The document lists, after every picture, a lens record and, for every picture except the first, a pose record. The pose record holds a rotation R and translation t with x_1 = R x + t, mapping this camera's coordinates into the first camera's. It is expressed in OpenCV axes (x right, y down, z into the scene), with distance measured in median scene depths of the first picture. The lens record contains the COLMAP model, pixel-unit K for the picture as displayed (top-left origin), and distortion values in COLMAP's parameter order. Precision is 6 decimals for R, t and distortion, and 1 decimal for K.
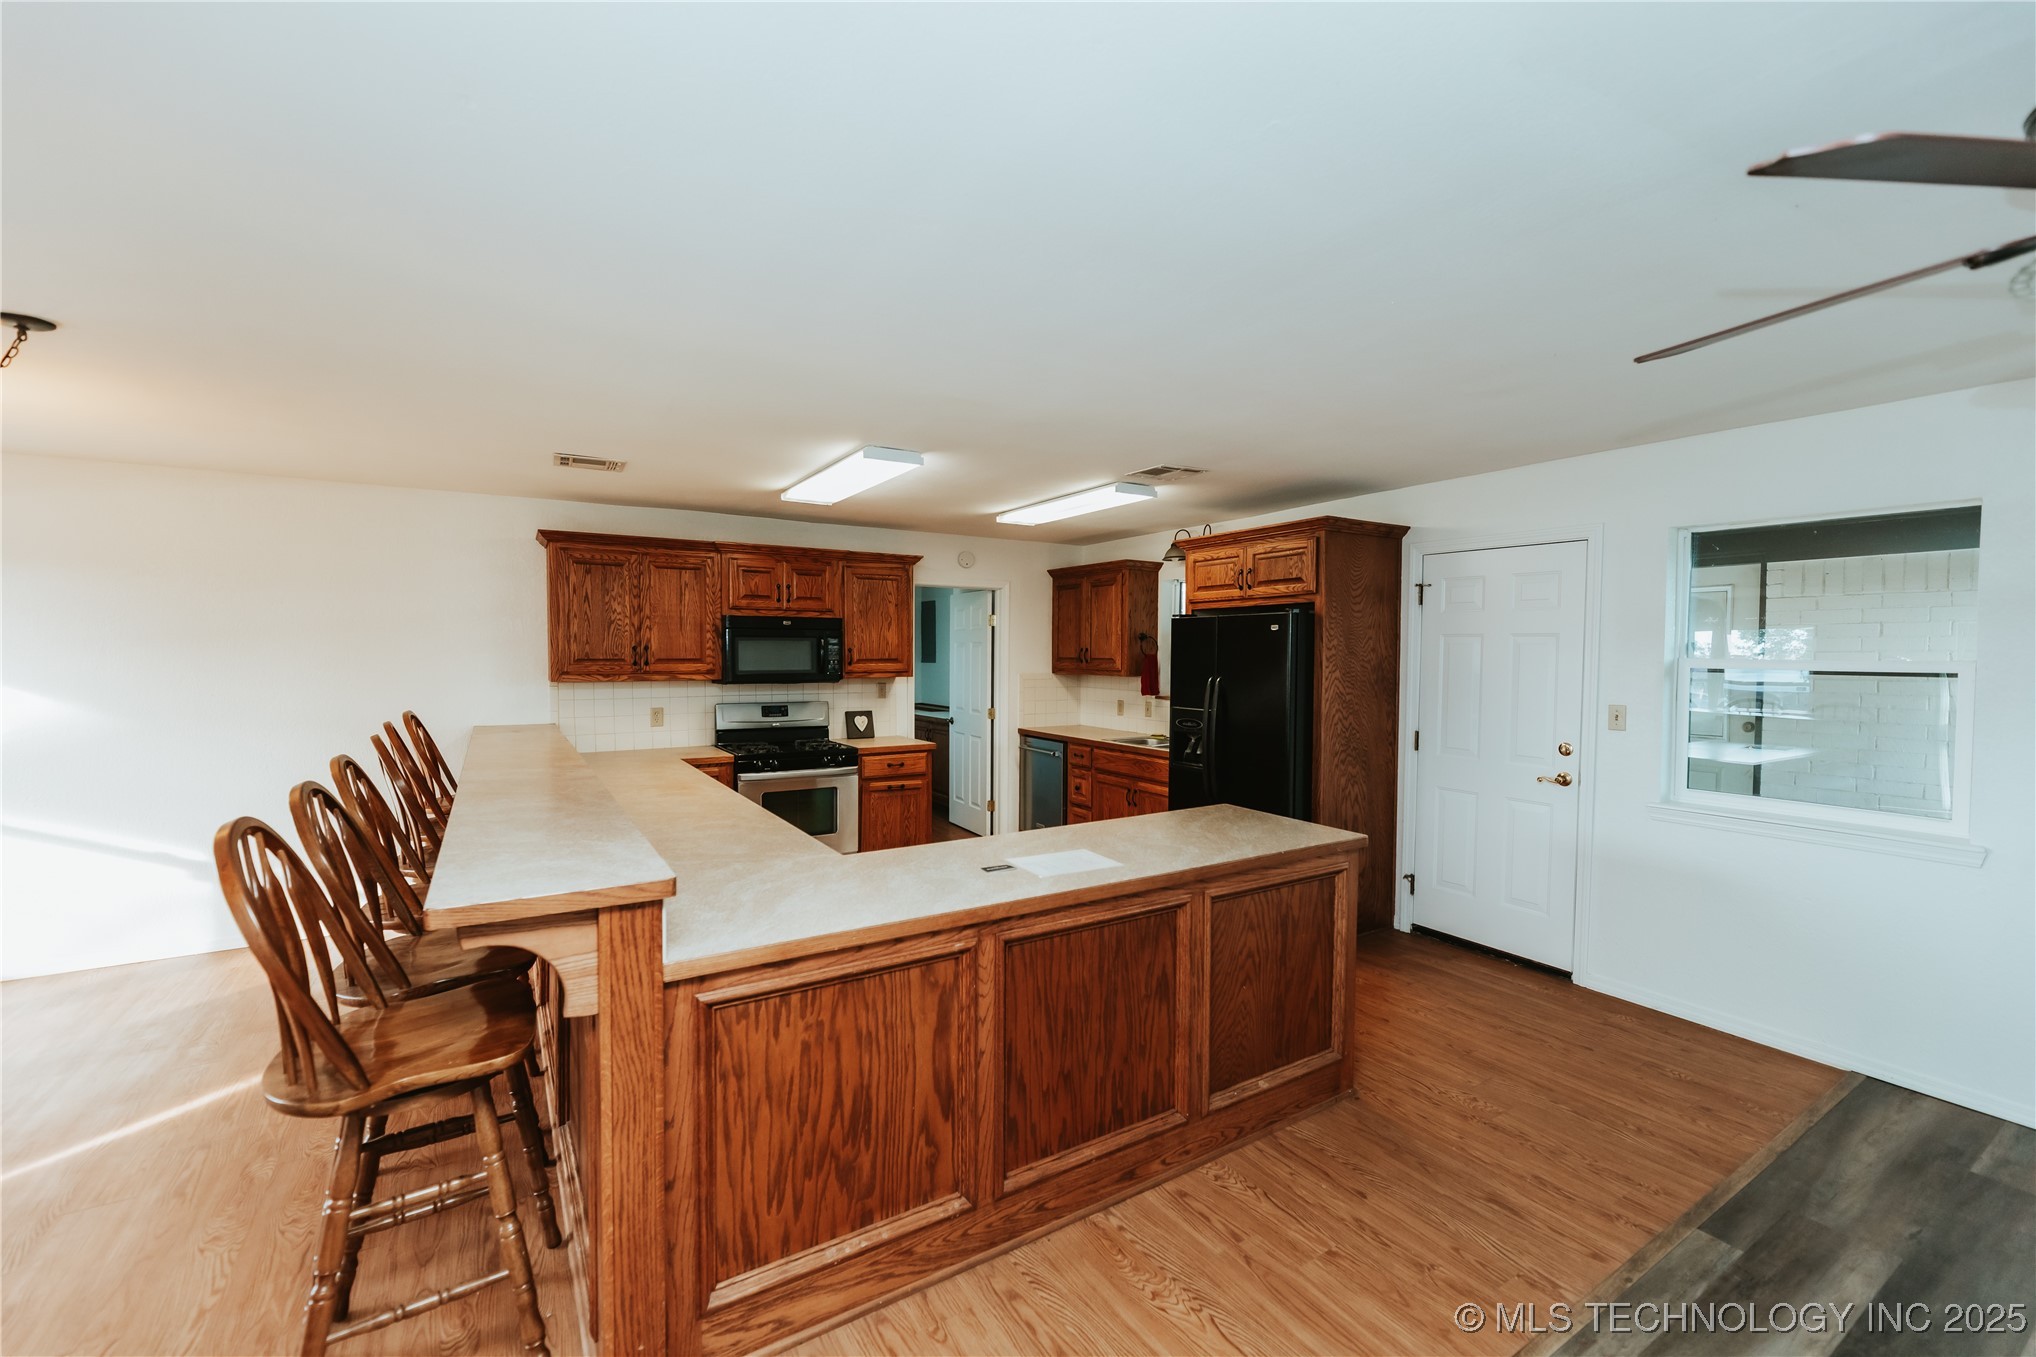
lens RADIAL K [[829.7, 0, 1018.0], [0, 829.7, 678.5], [0, 0, 1]] dist [-0.000365, -0.000065]
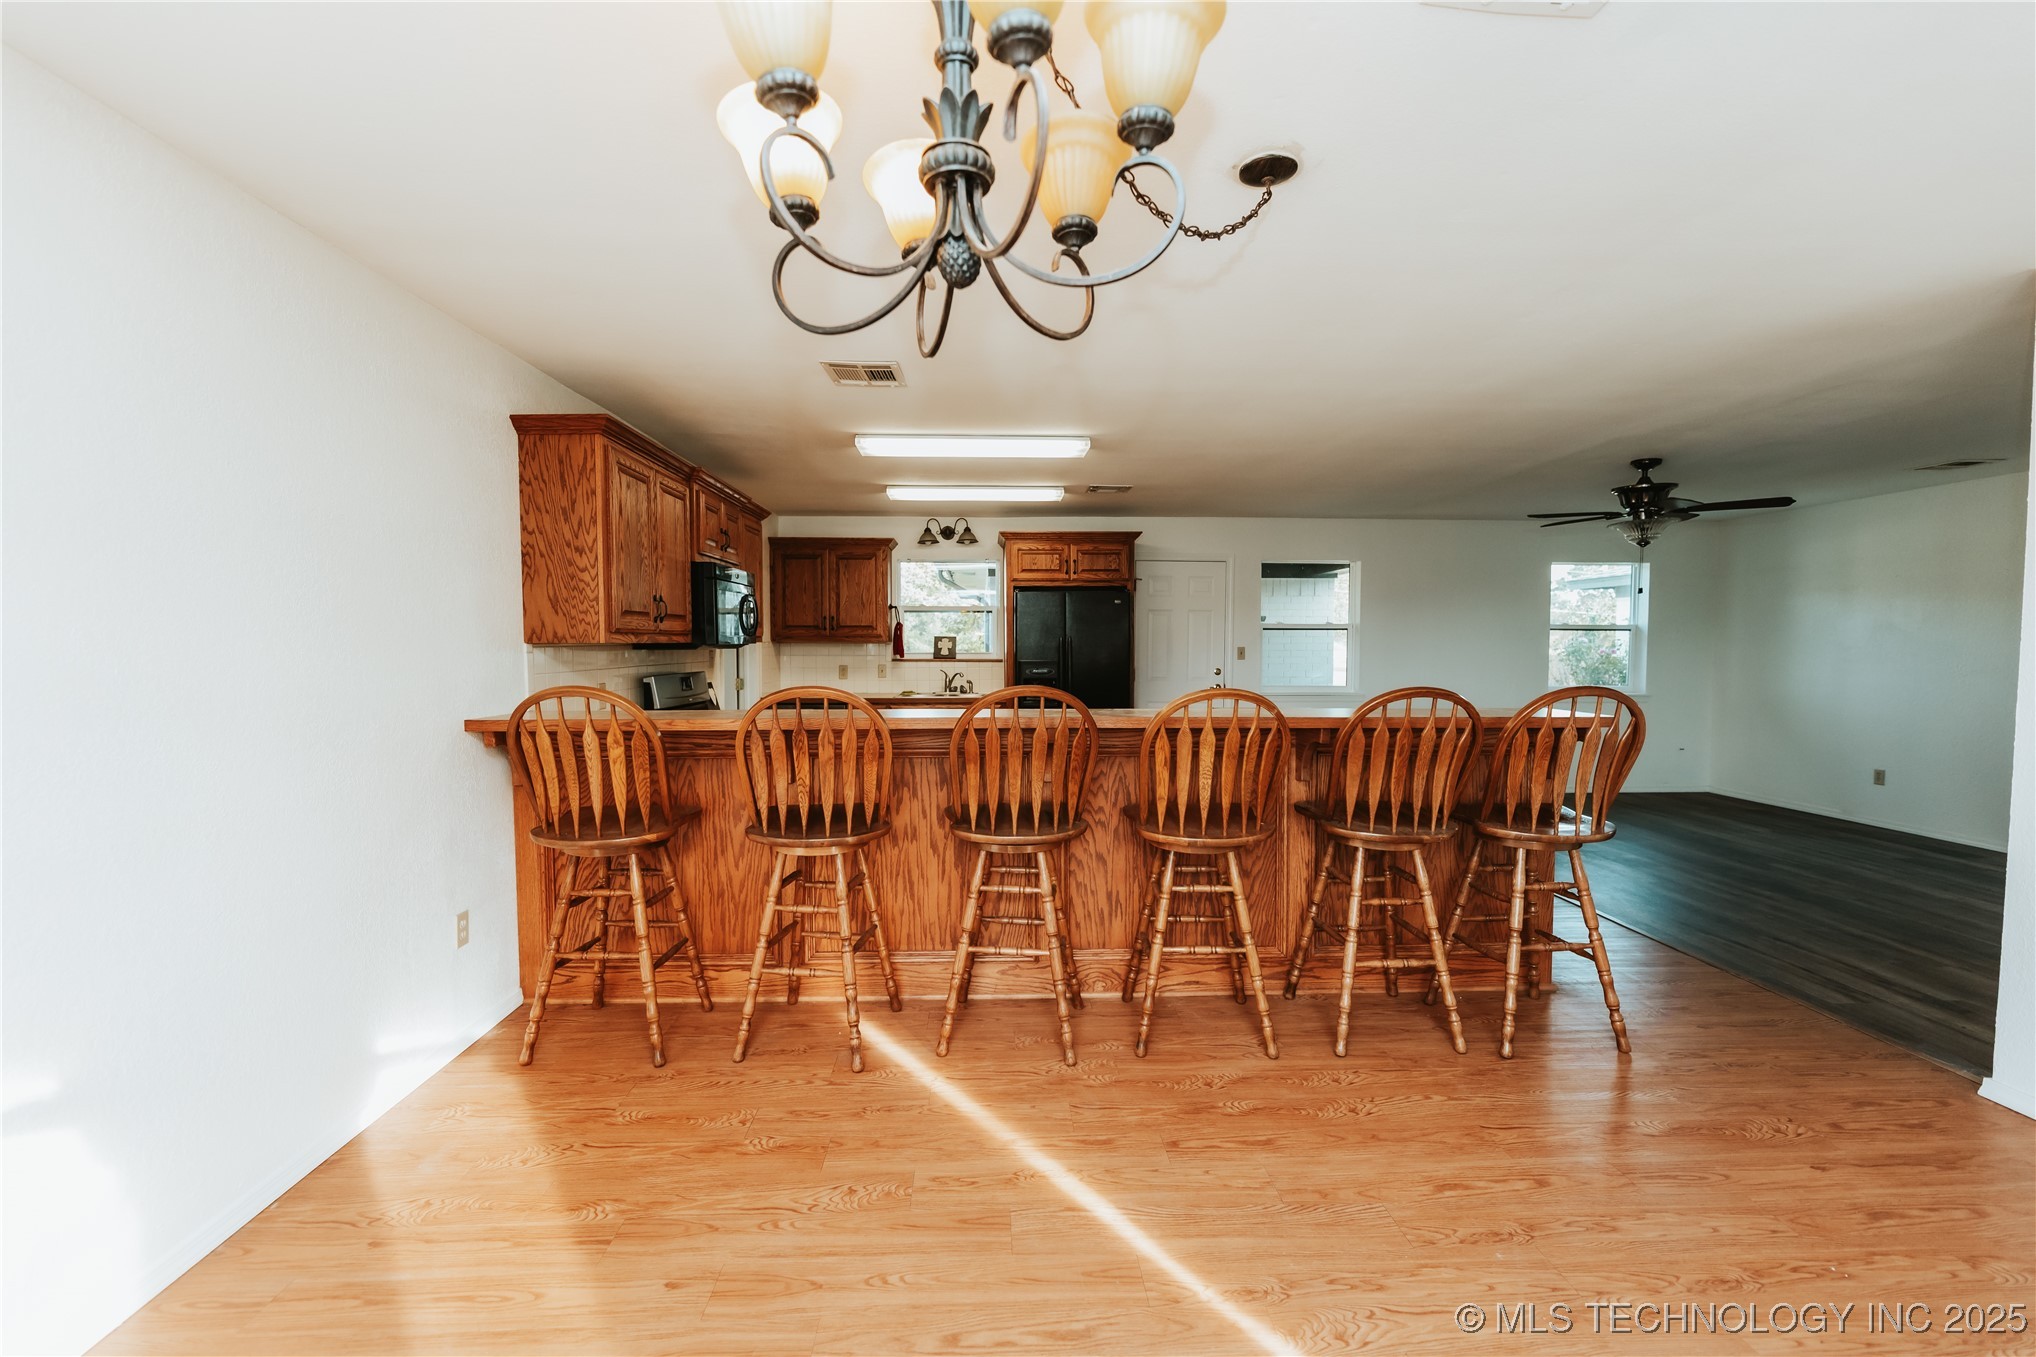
lens RADIAL K [[819.1, 0, 1006.6], [0, 819.1, 681.1], [0, 0, 1]] dist [-0.000137, -0.000199]
pose [[0.501045, -0.046308, 0.864181, -0.843220], [0.029885, 0.998898, 0.036200, 0.017695], [-0.864905, 0.007688, 0.501876, 0.334299]]
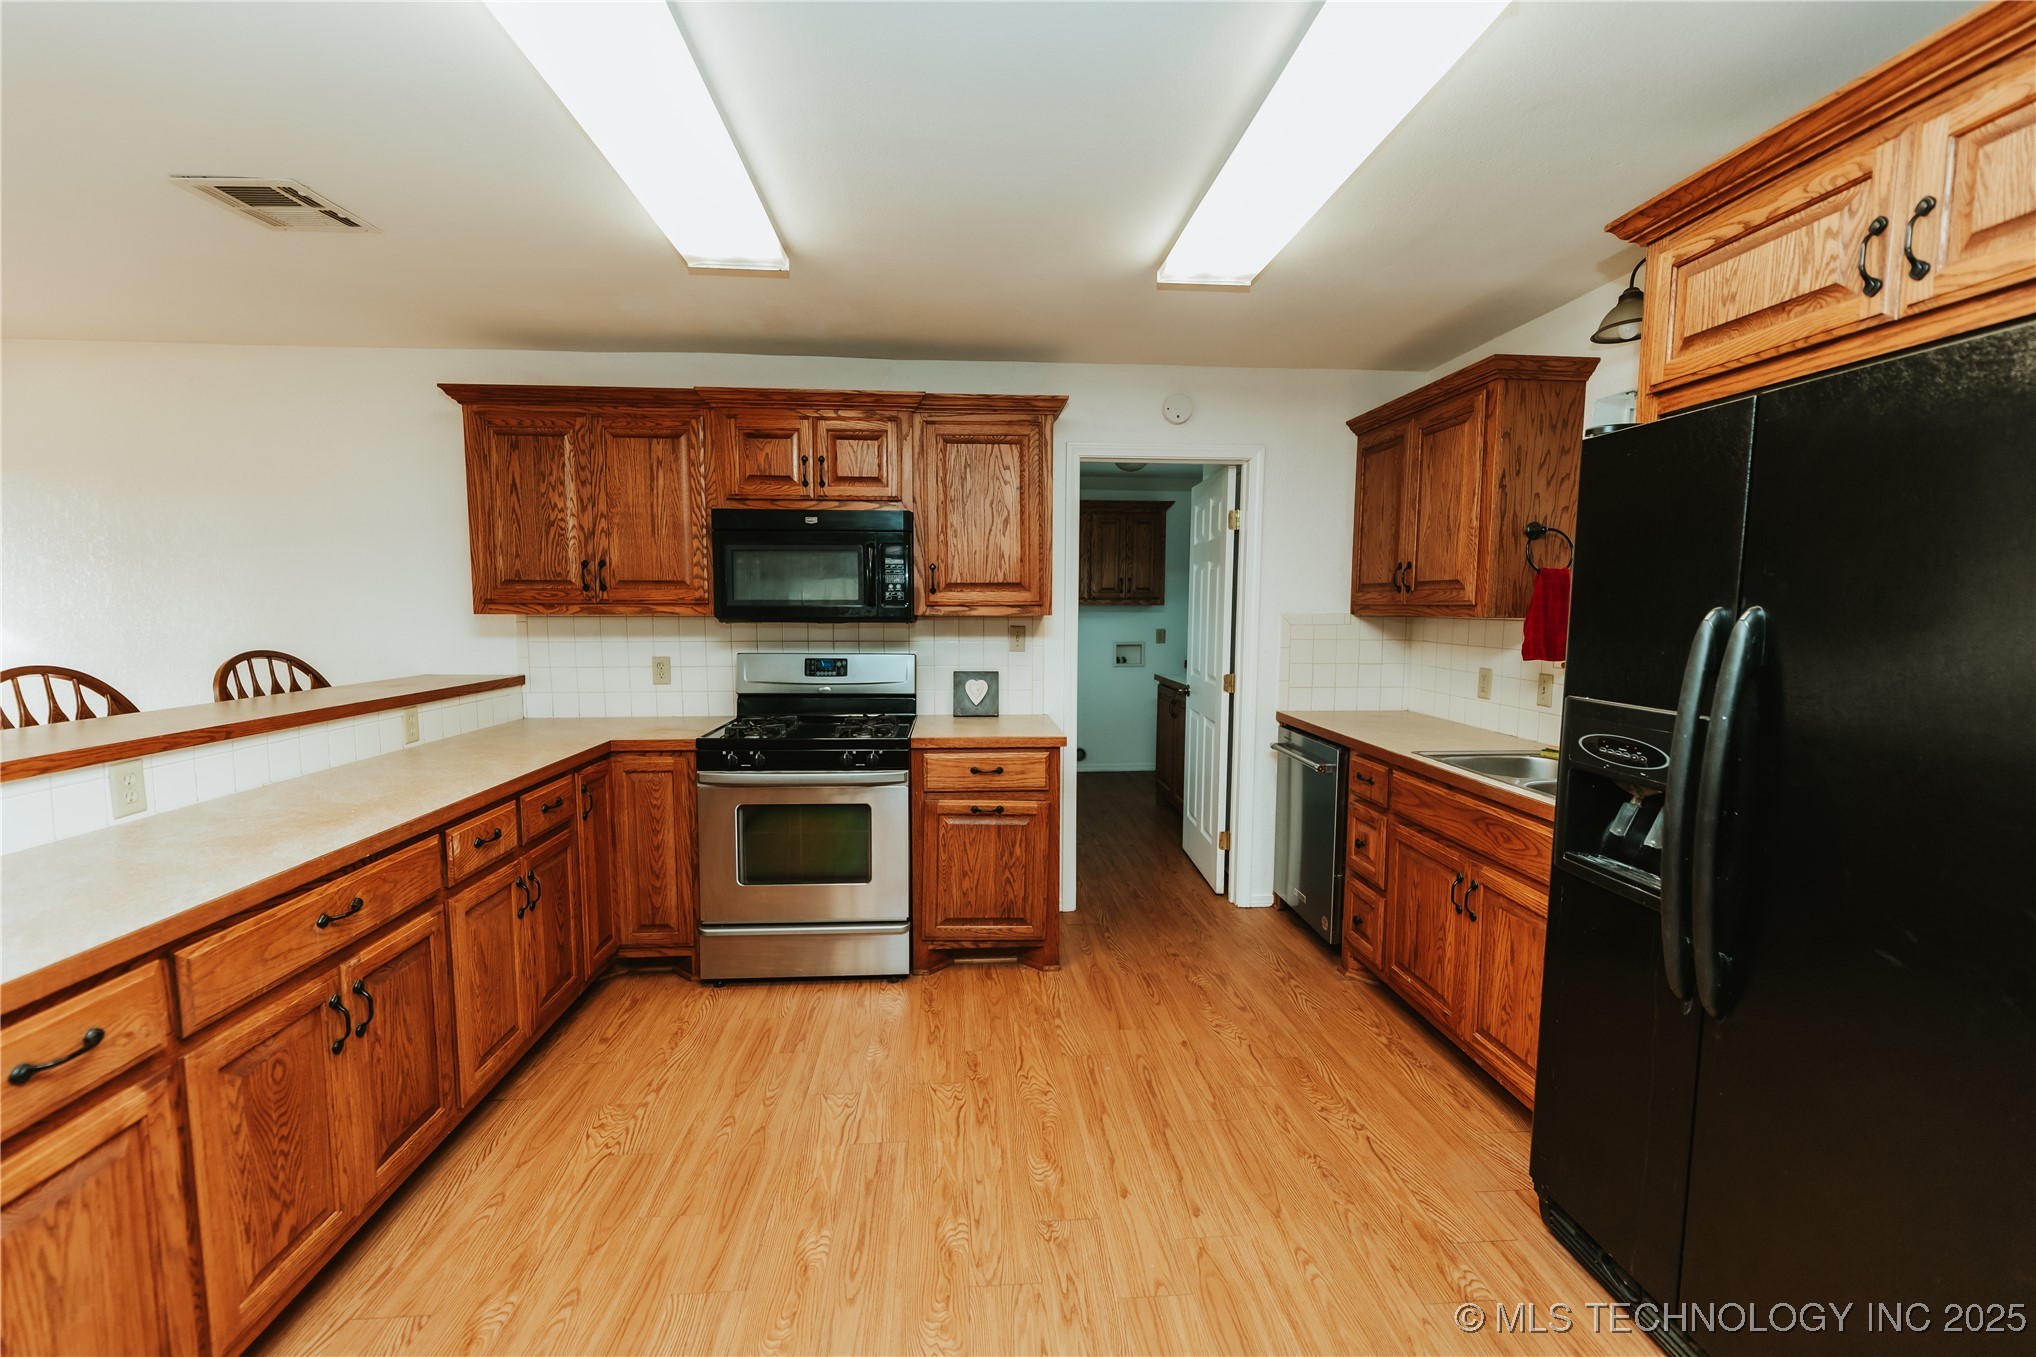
lens RADIAL K [[827.0, 0, 1012.9], [0, 827.0, 677.5], [0, 0, 1]] dist [-0.000181, -0.000324]
pose [[0.883547, 0.040714, -0.466570, 0.126512], [-0.014805, 0.998144, 0.059065, 0.008162], [0.468109, -0.045279, 0.882510, 0.523005]]
